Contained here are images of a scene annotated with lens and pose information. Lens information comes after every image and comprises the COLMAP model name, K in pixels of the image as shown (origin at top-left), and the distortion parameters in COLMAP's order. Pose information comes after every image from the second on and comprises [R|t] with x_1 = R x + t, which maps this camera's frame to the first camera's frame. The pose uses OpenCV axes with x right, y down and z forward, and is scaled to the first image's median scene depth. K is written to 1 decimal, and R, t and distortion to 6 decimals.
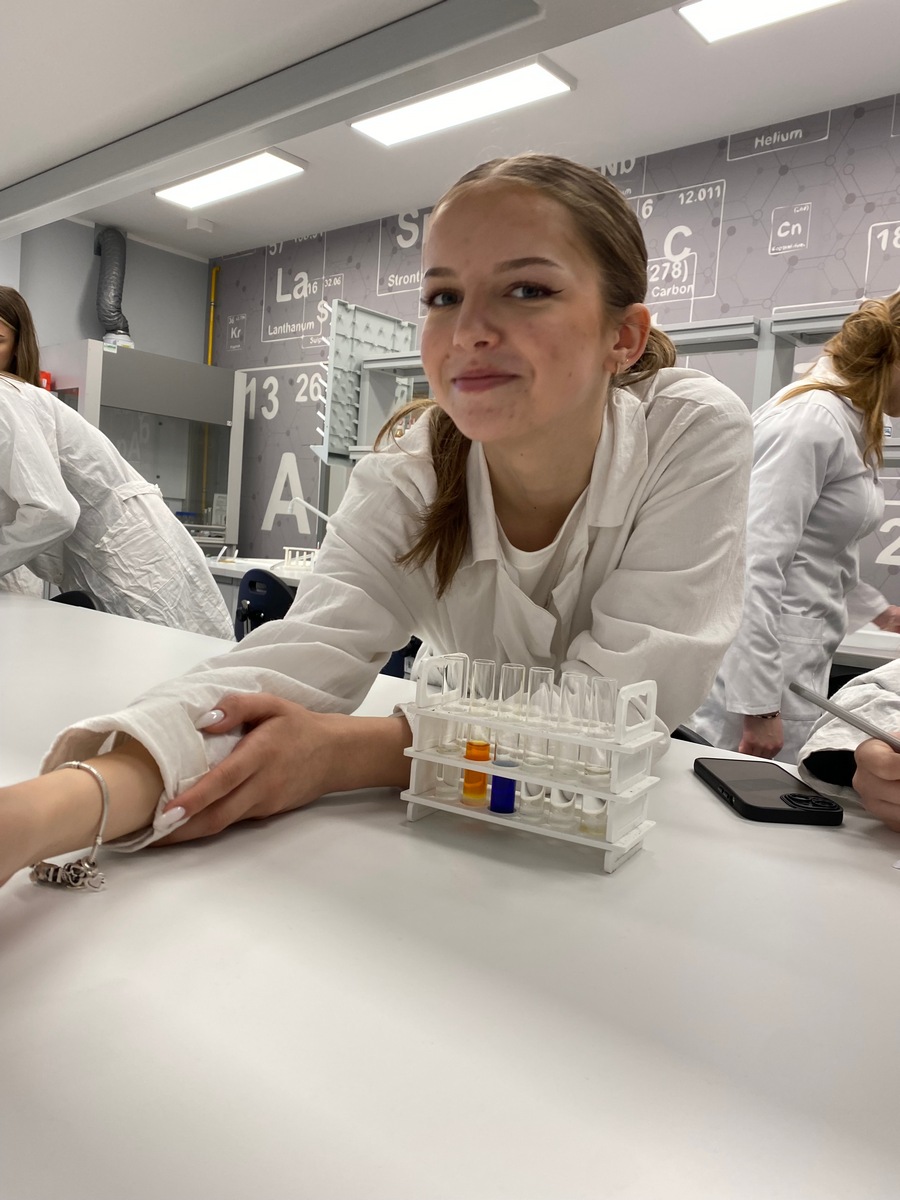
lens RADIAL K [[922.0, 0, 443.2], [0, 922.0, 569.3], [0, 0, 1]] dist [0.019420, -0.011387]
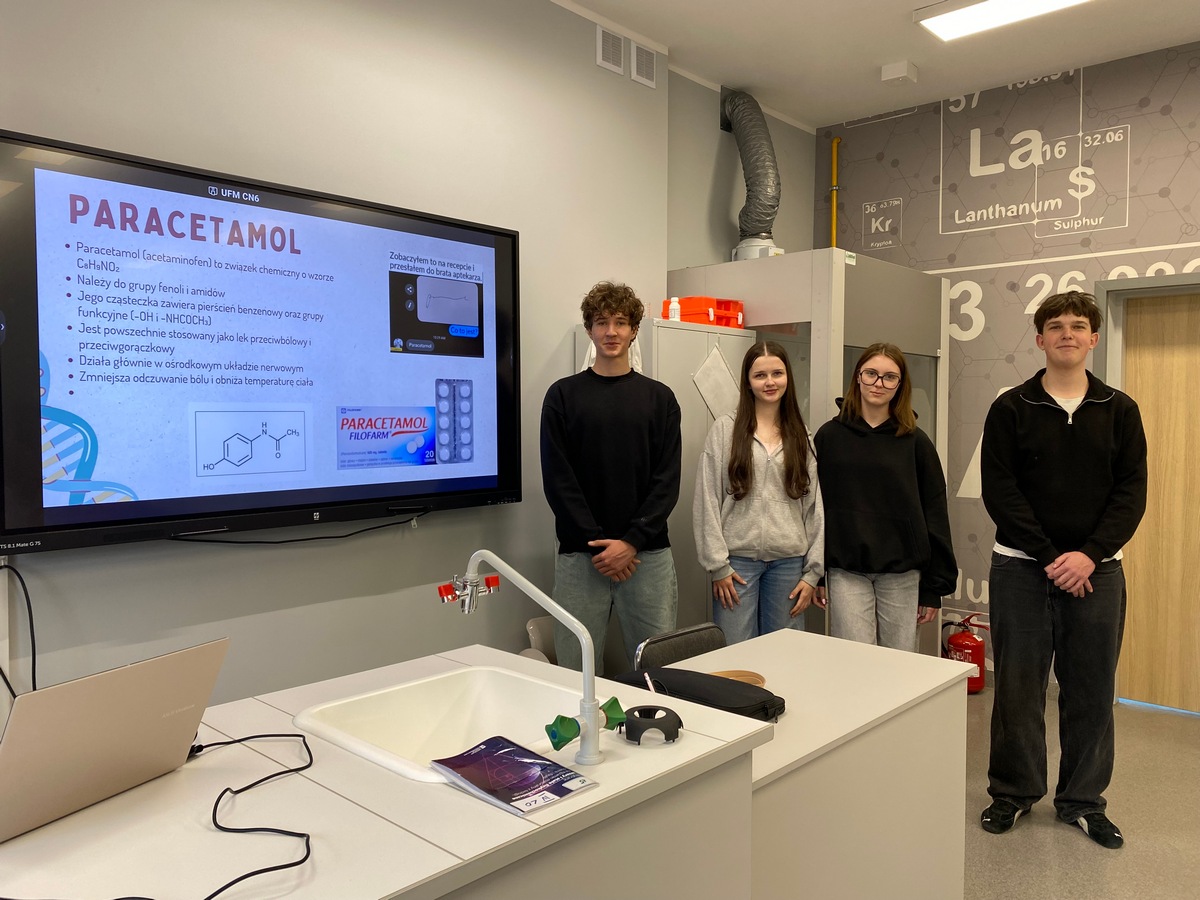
lens RADIAL K [[922.0, 0, 604.2], [0, 922.0, 444.6], [0, 0, 1]] dist [0.019420, -0.011387]
pose [[0.997443, -0.069884, -0.014972, -0.475524], [0.069676, 0.997472, -0.013966, -0.094552], [0.015910, 0.012887, 0.999790, 0.290450]]
